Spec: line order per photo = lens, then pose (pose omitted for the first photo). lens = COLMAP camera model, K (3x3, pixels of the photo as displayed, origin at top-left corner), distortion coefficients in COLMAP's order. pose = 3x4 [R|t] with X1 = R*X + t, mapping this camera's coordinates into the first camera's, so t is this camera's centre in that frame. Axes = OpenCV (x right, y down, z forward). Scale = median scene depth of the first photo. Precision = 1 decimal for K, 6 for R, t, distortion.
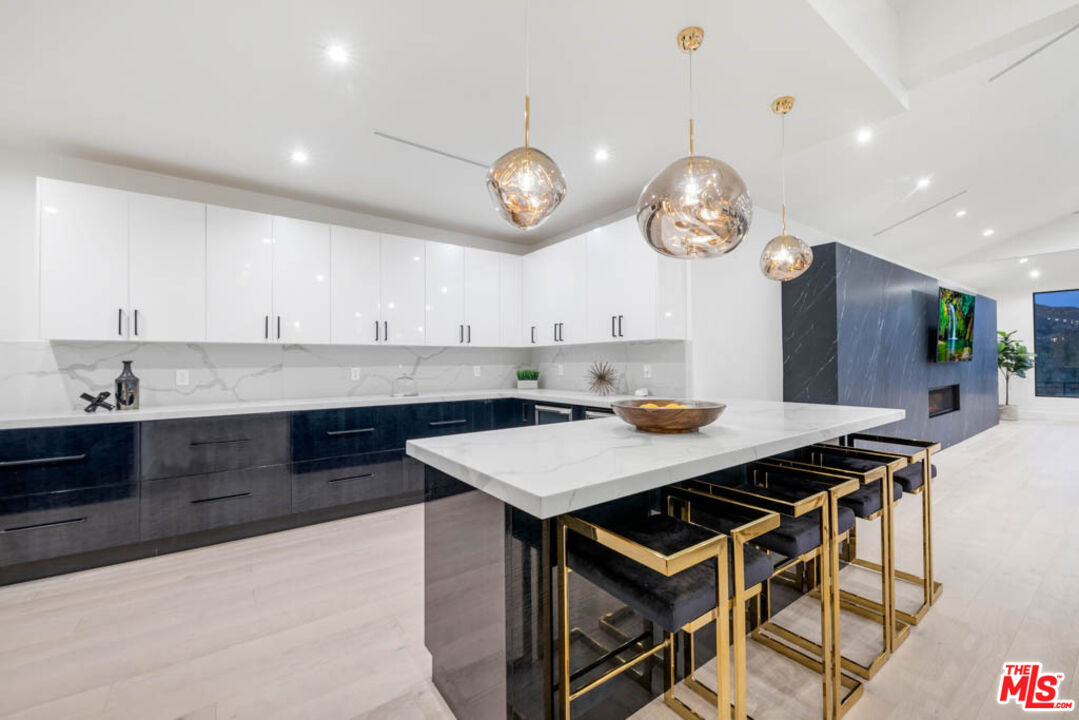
lens RADIAL K [[436.9, 0, 561.7], [0, 436.9, 355.8], [0, 0, 1]] dist [0.001055, -0.000902]
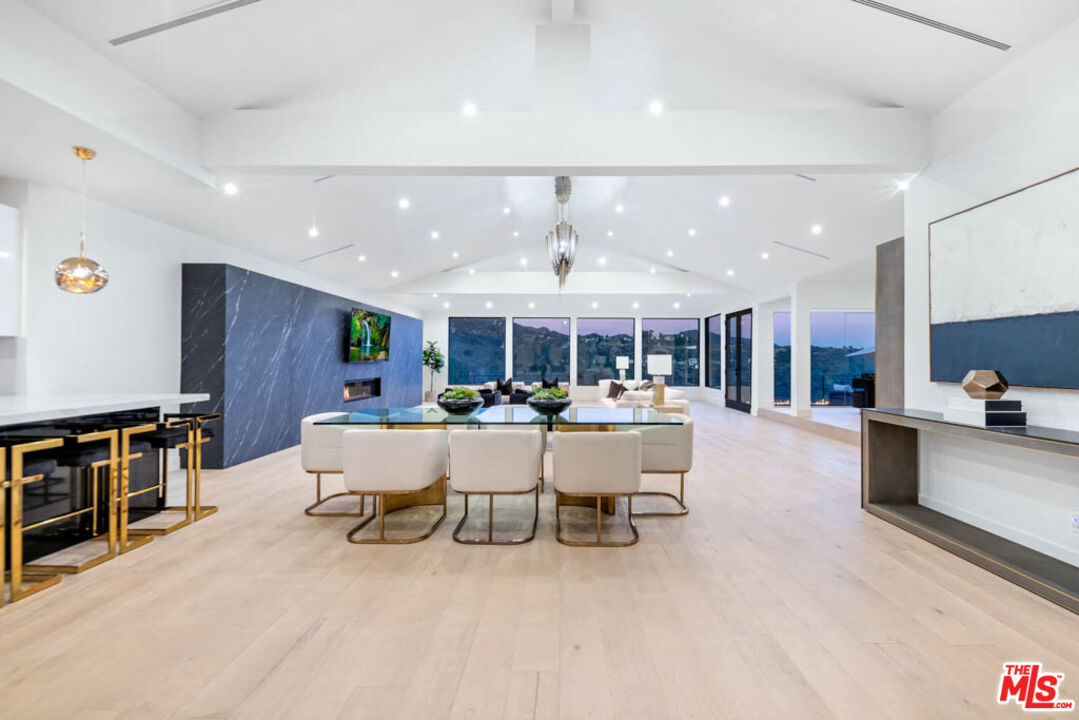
lens RADIAL K [[436.9, 0, 549.6], [0, 436.9, 354.6], [0, 0, 1]] dist [0.001055, -0.000902]
pose [[0.609314, 0.023796, 0.792572, 0.204859], [-0.024467, 0.999638, -0.011203, -0.011242], [-0.792551, -0.012565, 0.609676, -0.484016]]
